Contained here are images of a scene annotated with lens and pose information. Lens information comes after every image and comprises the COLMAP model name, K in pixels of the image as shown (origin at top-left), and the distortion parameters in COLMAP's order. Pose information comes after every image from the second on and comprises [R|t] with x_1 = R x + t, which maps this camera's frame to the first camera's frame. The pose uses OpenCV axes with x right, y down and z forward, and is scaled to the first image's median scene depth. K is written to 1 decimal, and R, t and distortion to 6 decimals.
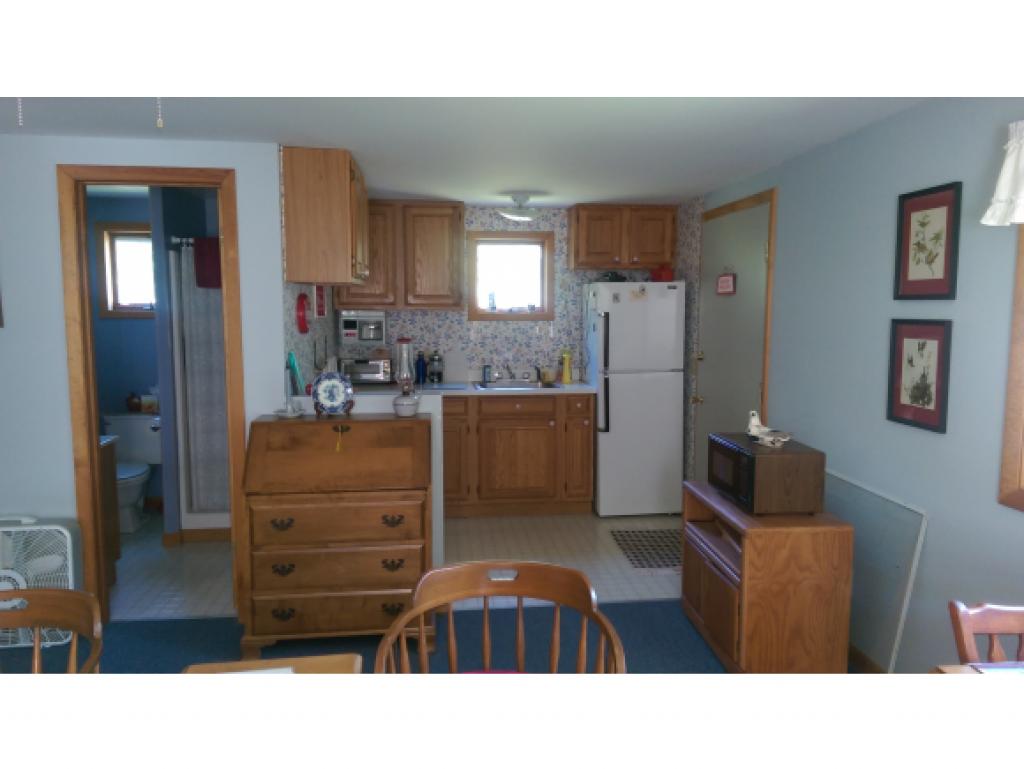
lens RADIAL K [[731.1, 0, 518.5], [0, 731.1, 385.0], [0, 0, 1]] dist [0.110668, -0.167997]
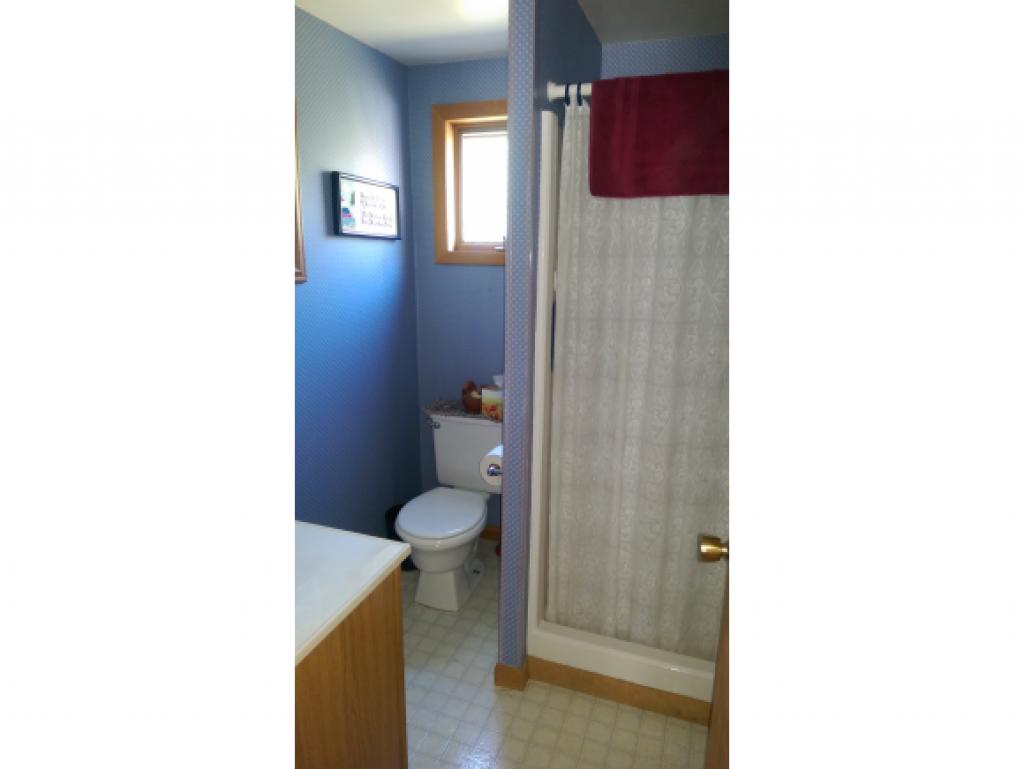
lens RADIAL K [[543.4, 0, 513.2], [0, 543.4, 391.8], [0, 0, 1]] dist [0.027736, -0.000004]
pose [[0.895515, 0.117774, -0.429164, -0.221764], [-0.060975, 0.987723, 0.143825, -0.040436], [0.440834, -0.102630, 0.891702, 0.466386]]
